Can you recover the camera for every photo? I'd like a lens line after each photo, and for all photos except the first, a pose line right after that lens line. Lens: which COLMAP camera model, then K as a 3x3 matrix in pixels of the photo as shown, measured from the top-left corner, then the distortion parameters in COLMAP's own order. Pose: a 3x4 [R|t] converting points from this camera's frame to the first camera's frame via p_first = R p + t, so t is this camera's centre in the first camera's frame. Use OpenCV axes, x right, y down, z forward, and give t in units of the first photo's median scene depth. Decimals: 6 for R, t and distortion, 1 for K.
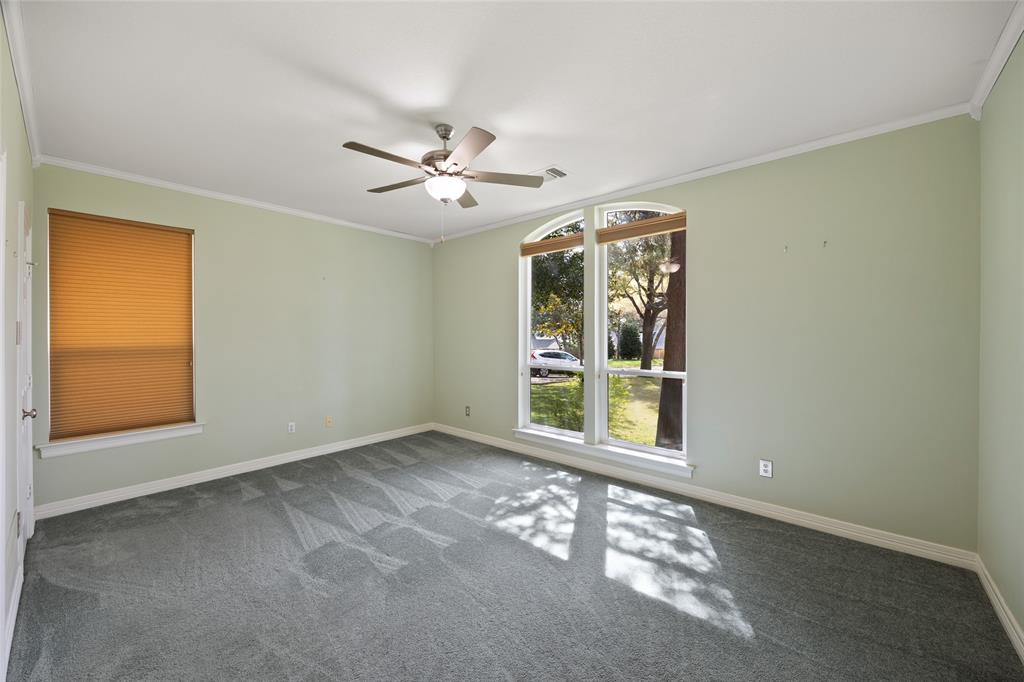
lens RADIAL K [[393.0, 0, 517.4], [0, 393.0, 338.3], [0, 0, 1]] dist [-0.004539, 0.001064]
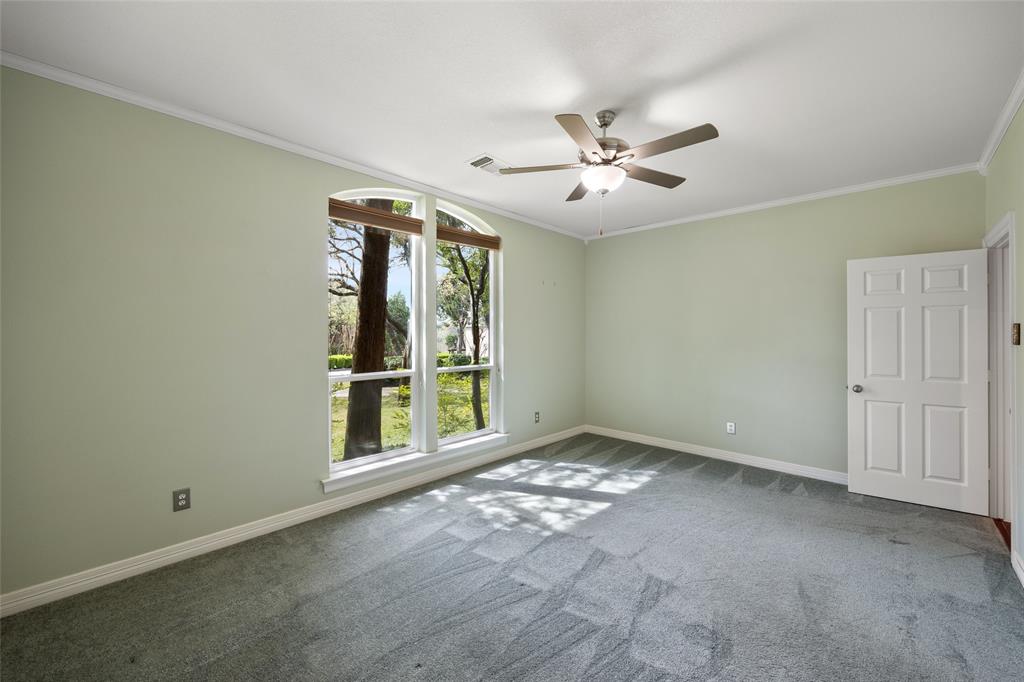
lens RADIAL K [[393.0, 0, 517.6], [0, 393.0, 333.8], [0, 0, 1]] dist [-0.004539, 0.001064]
pose [[0.050647, -0.001349, 0.998716, -0.925029], [0.012284, 0.999924, 0.000727, -0.009148], [-0.998641, 0.012231, 0.050660, 0.950726]]
